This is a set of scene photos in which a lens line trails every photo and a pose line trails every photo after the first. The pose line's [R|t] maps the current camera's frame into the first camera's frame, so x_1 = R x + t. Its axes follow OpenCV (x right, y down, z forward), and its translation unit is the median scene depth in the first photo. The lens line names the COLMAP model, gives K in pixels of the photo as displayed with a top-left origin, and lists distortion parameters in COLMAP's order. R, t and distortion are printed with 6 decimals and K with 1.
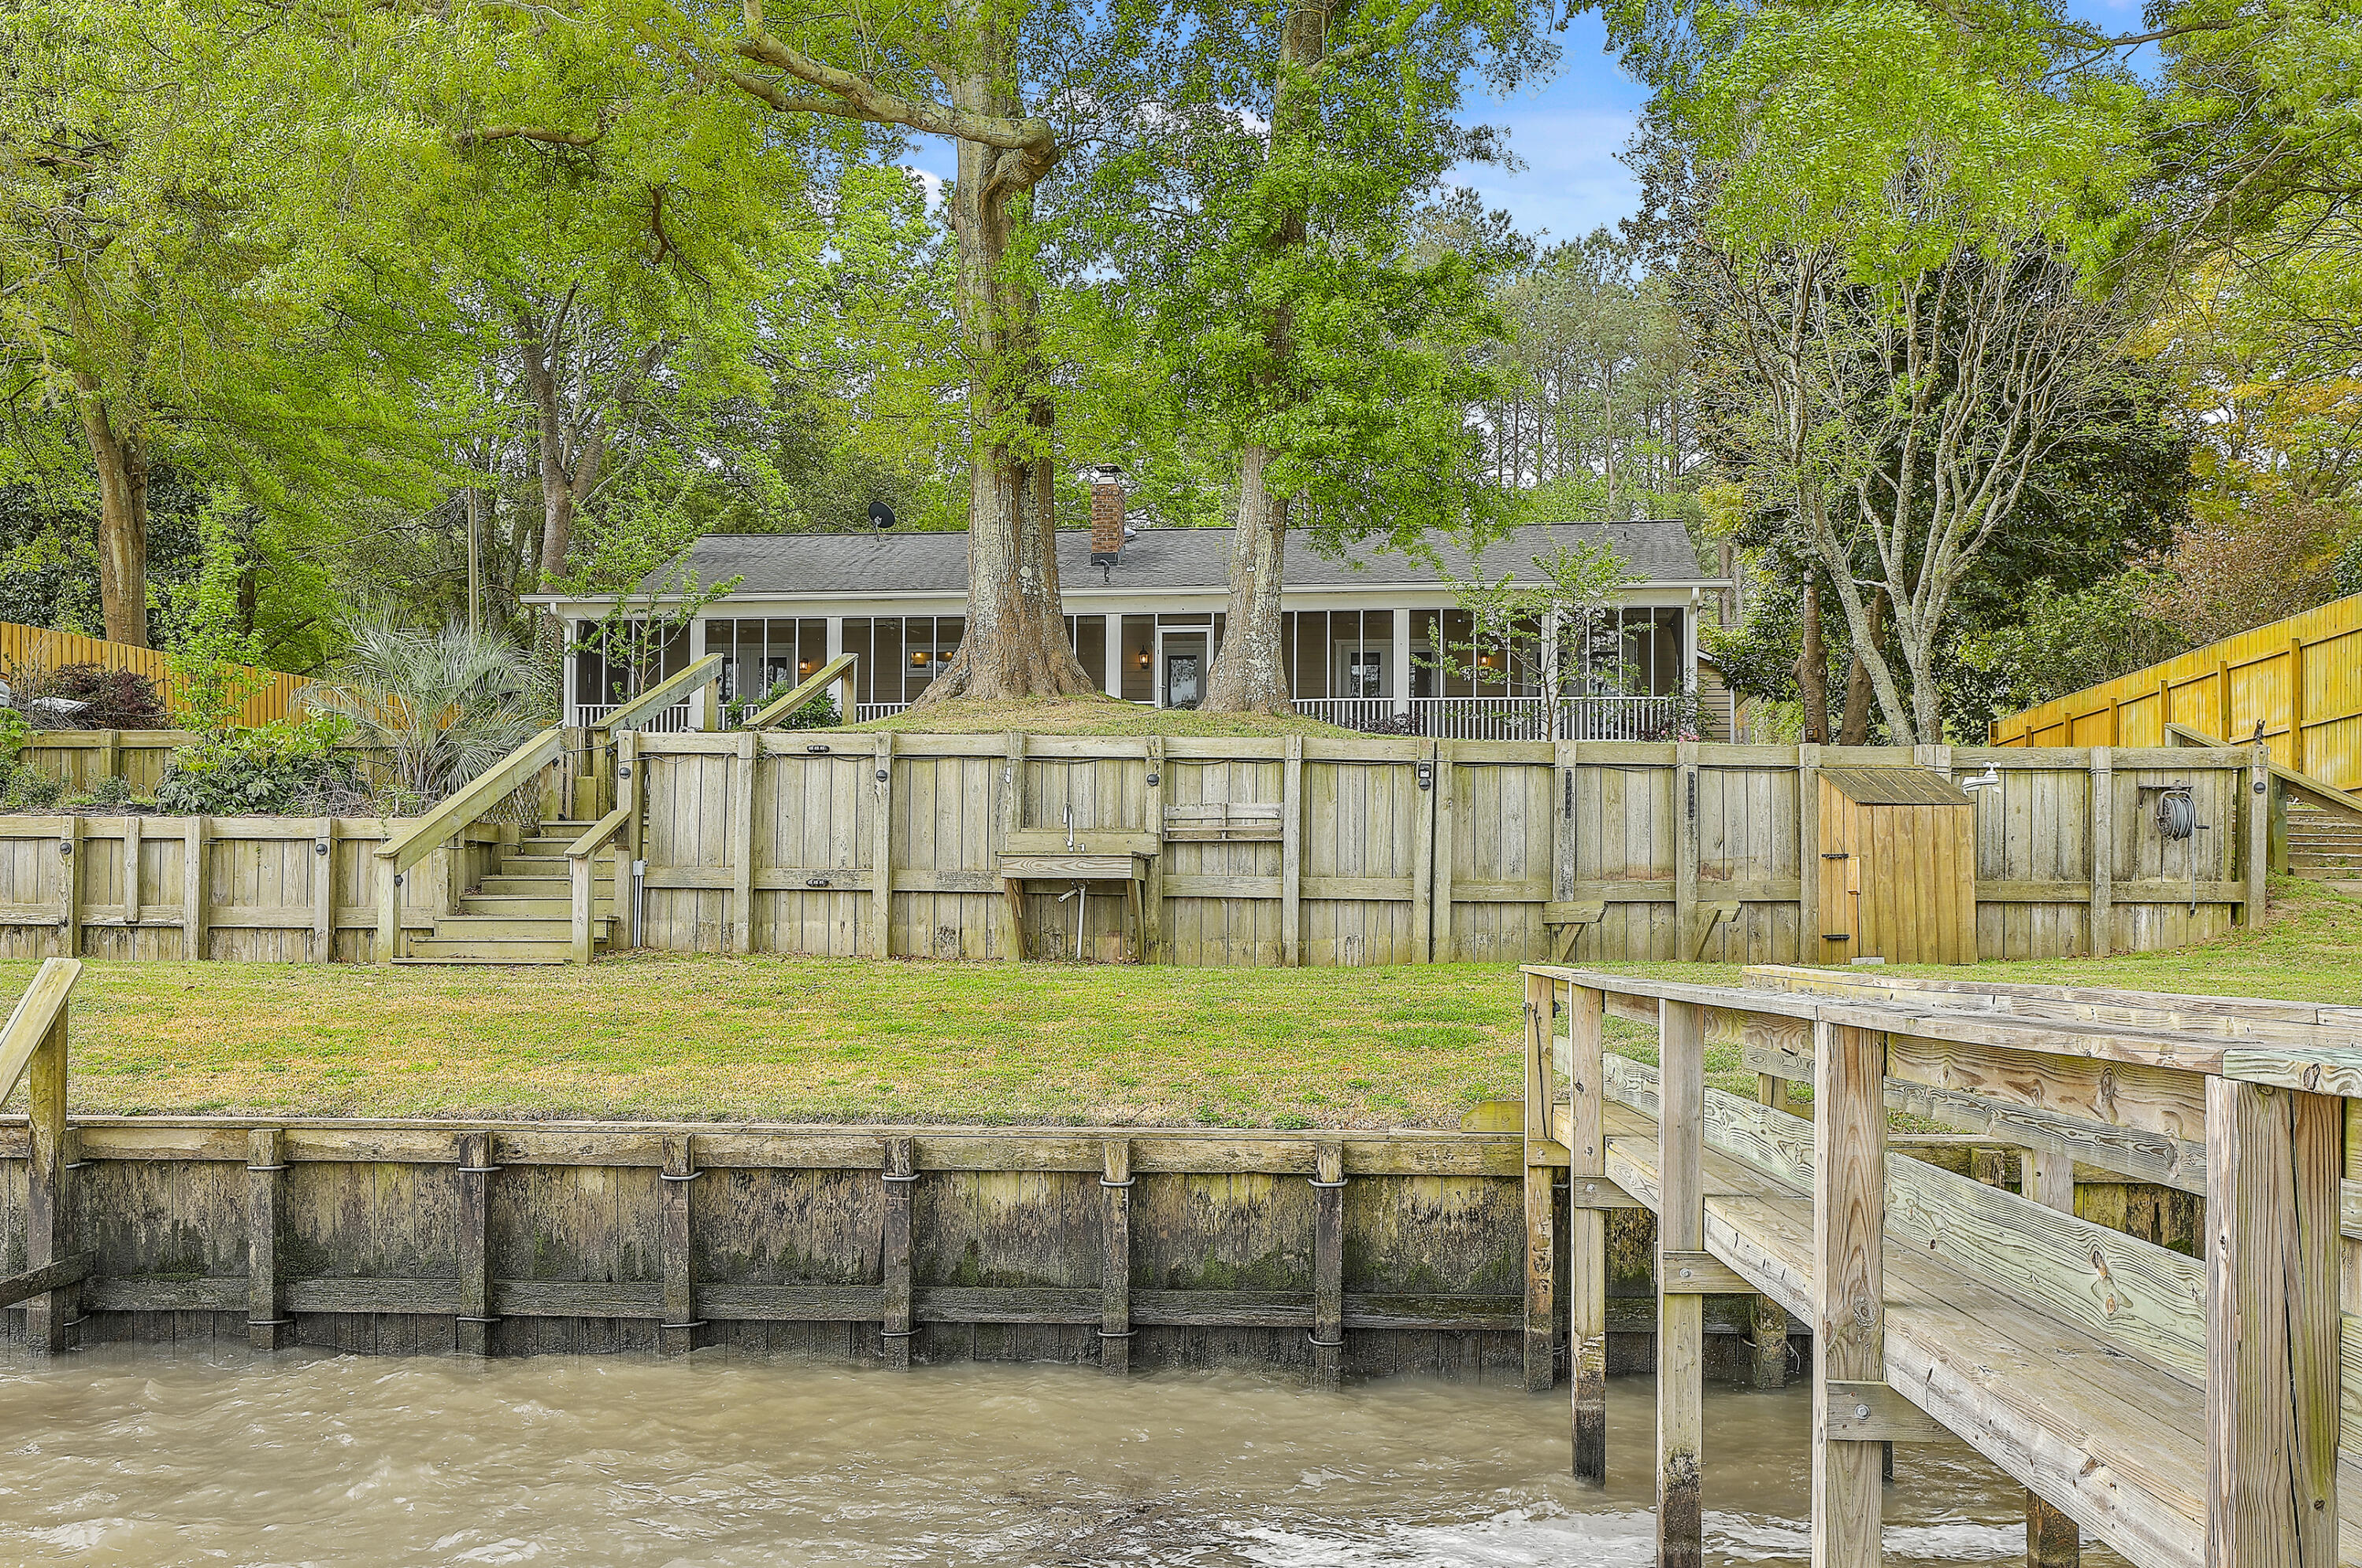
lens RADIAL K [[2337.1, 0, 1213.2], [0, 2337.1, 911.0], [0, 0, 1]] dist [0.001063, 0.000000]
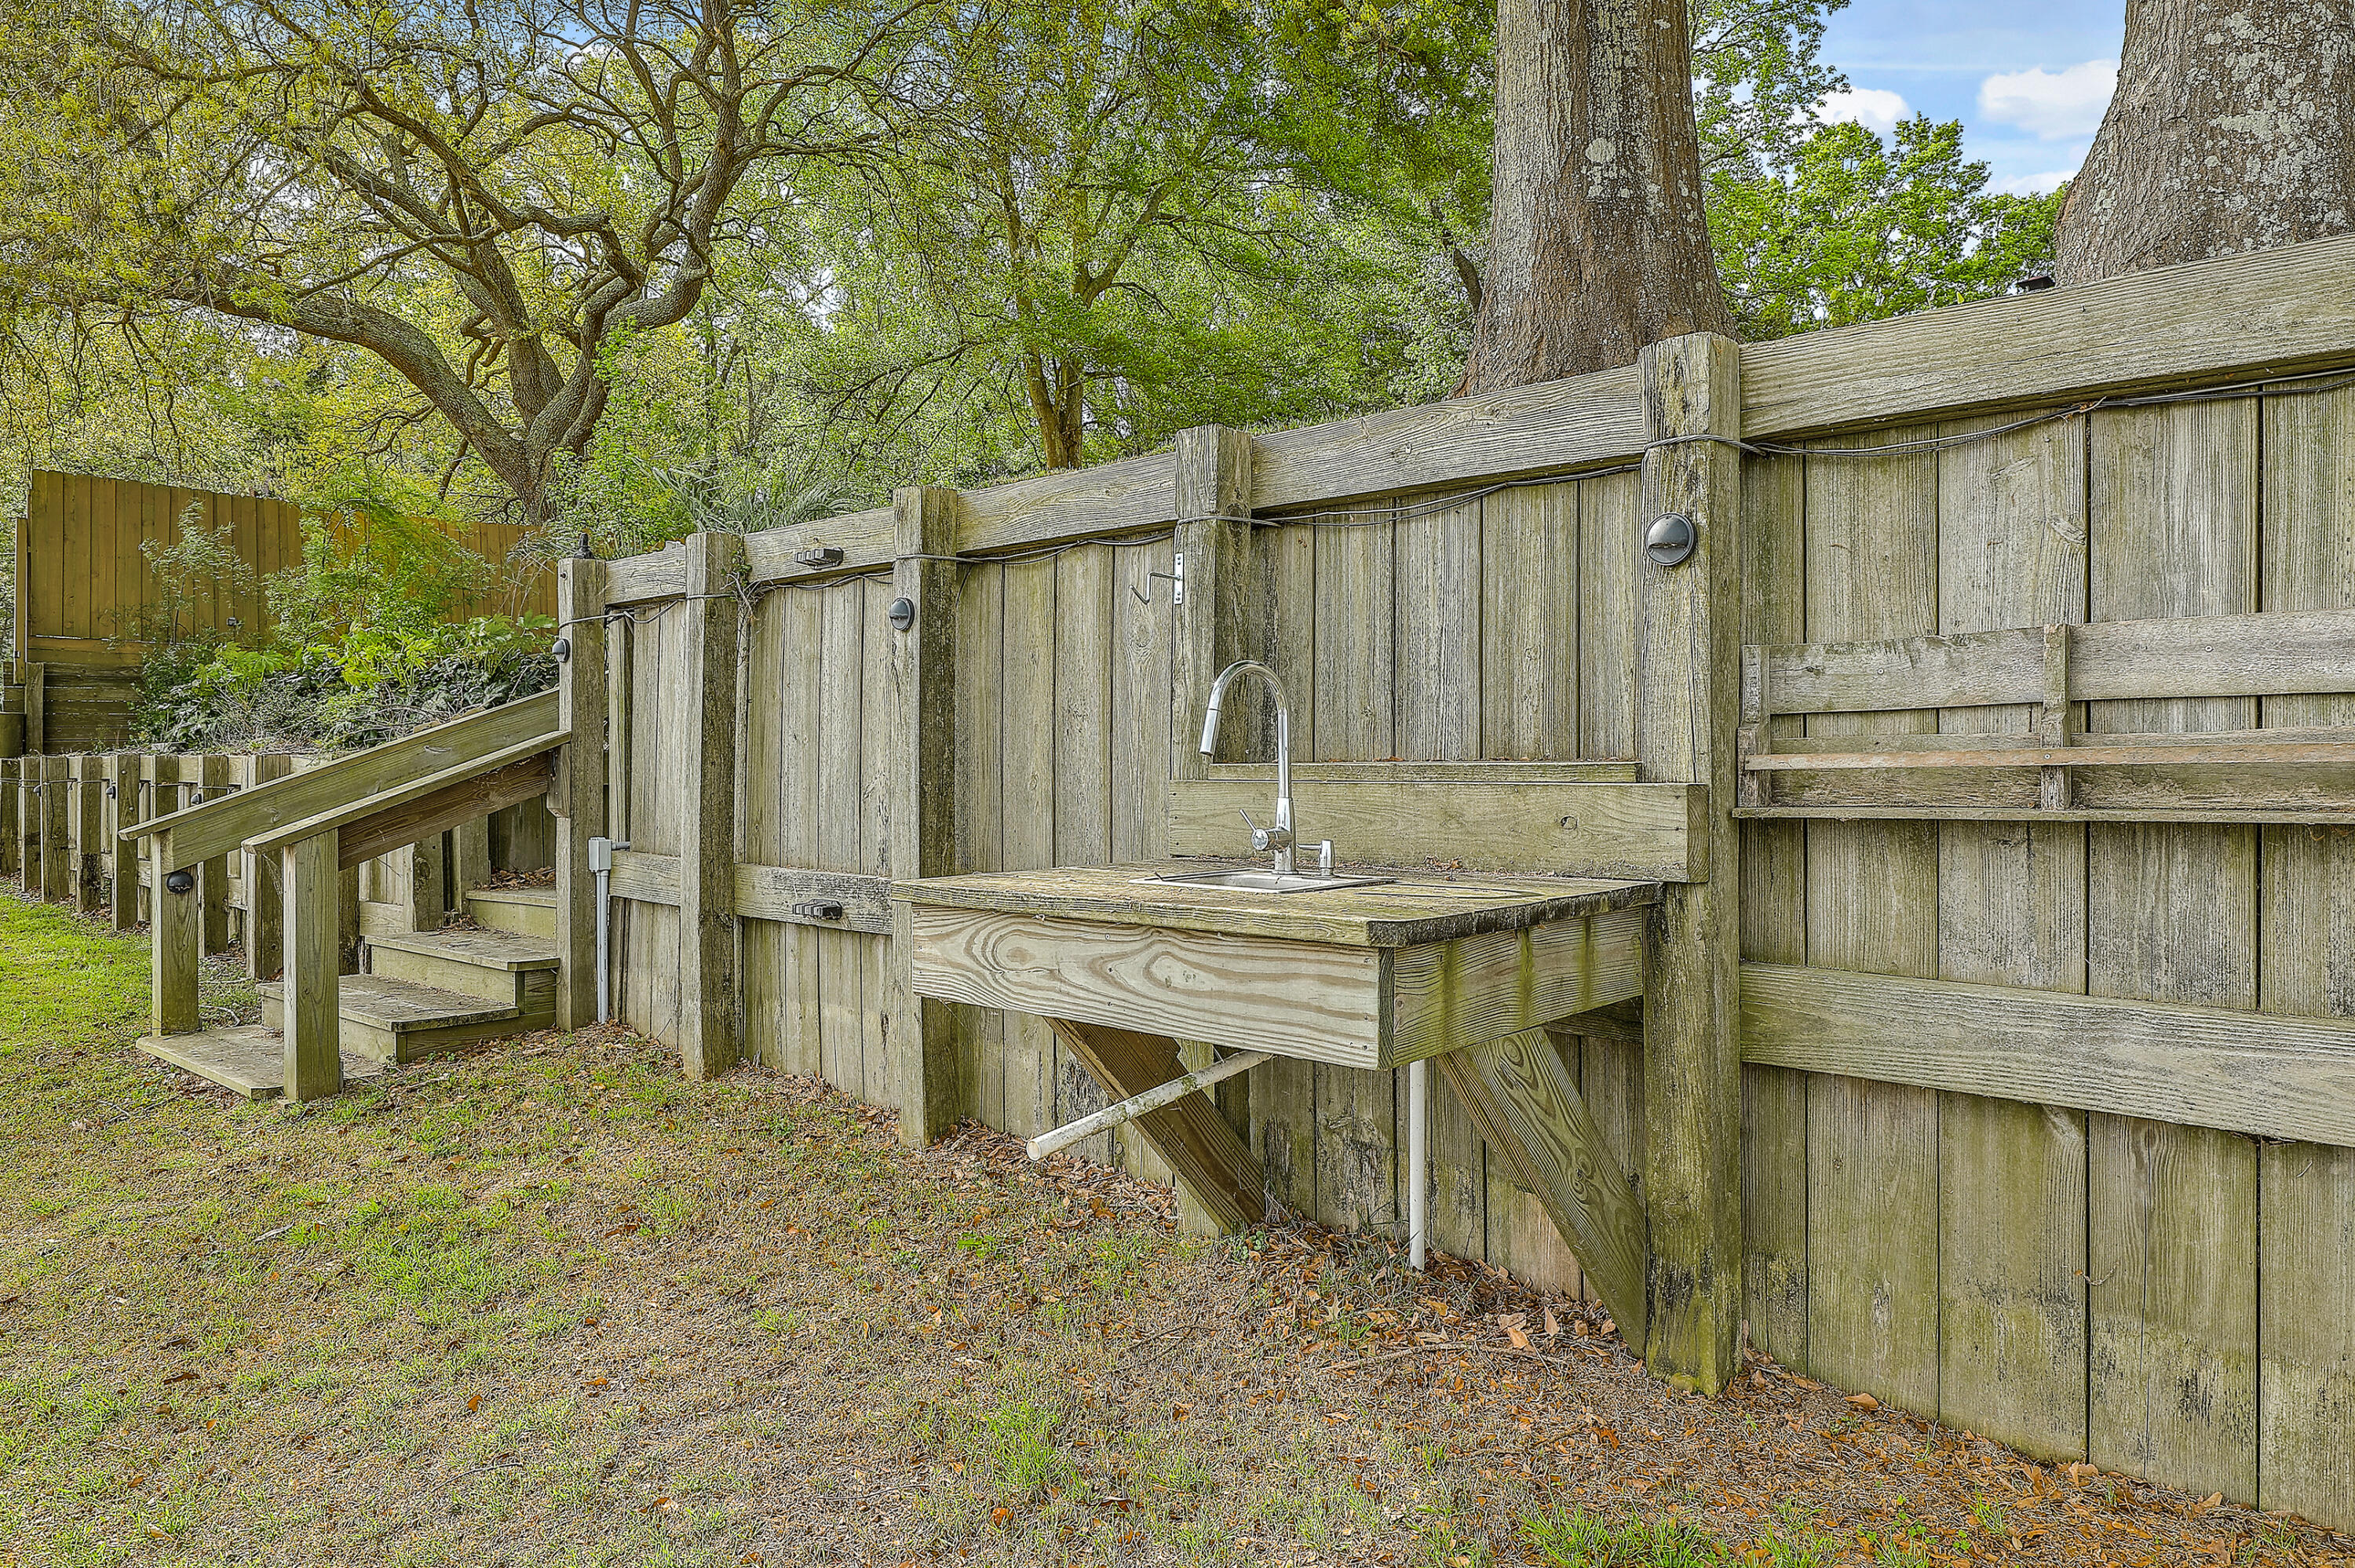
lens RADIAL K [[1428.3, 0, 1184.8], [0, 1428.3, 775.0], [0, 0, 1]] dist [-0.004913, 0.002464]
pose [[0.810244, -0.006049, -0.586062, 0.015111], [0.012061, 0.999907, 0.006355, -0.034534], [0.585969, -0.012217, 0.810242, 0.840936]]
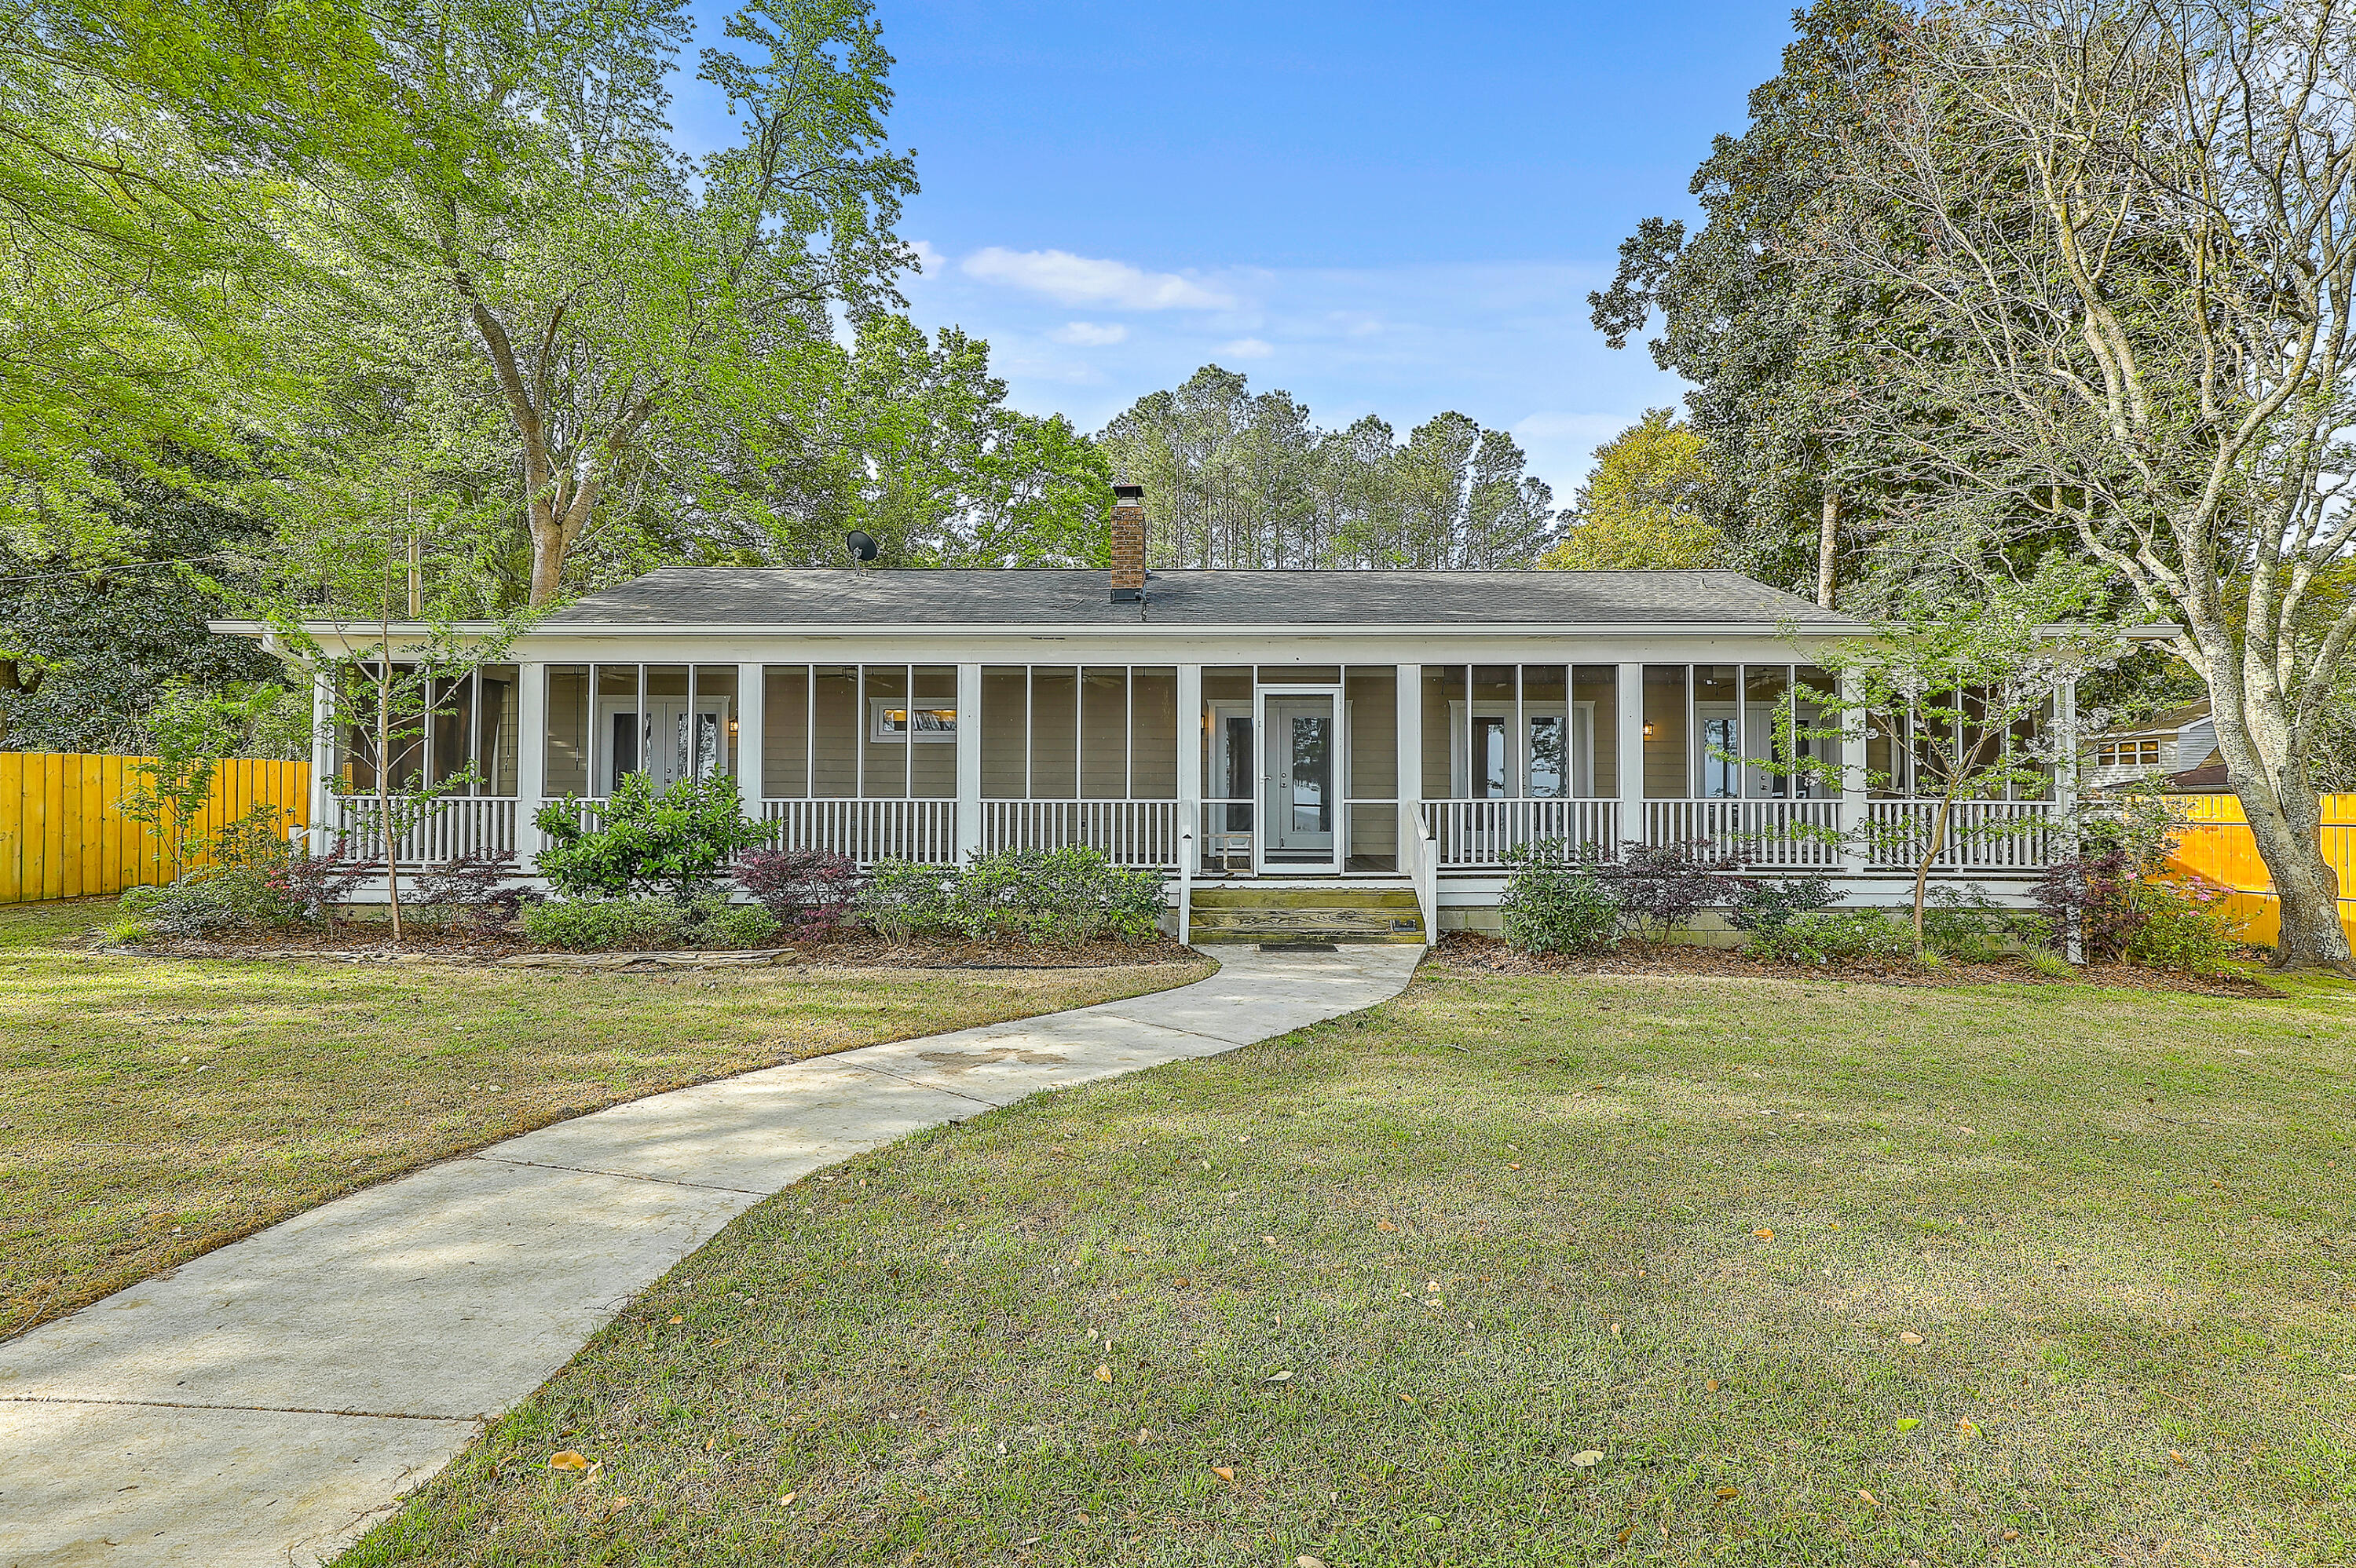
lens RADIAL K [[1074.6, 0, 1205.2], [0, 1074.6, 772.5], [0, 0, 1]] dist [0.003672, -0.002225]
pose [[0.992942, 0.000401, 0.118604, -0.137468], [0.001836, 0.999823, -0.018746, -0.170406], [-0.118590, 0.018831, 0.992765, 1.311081]]
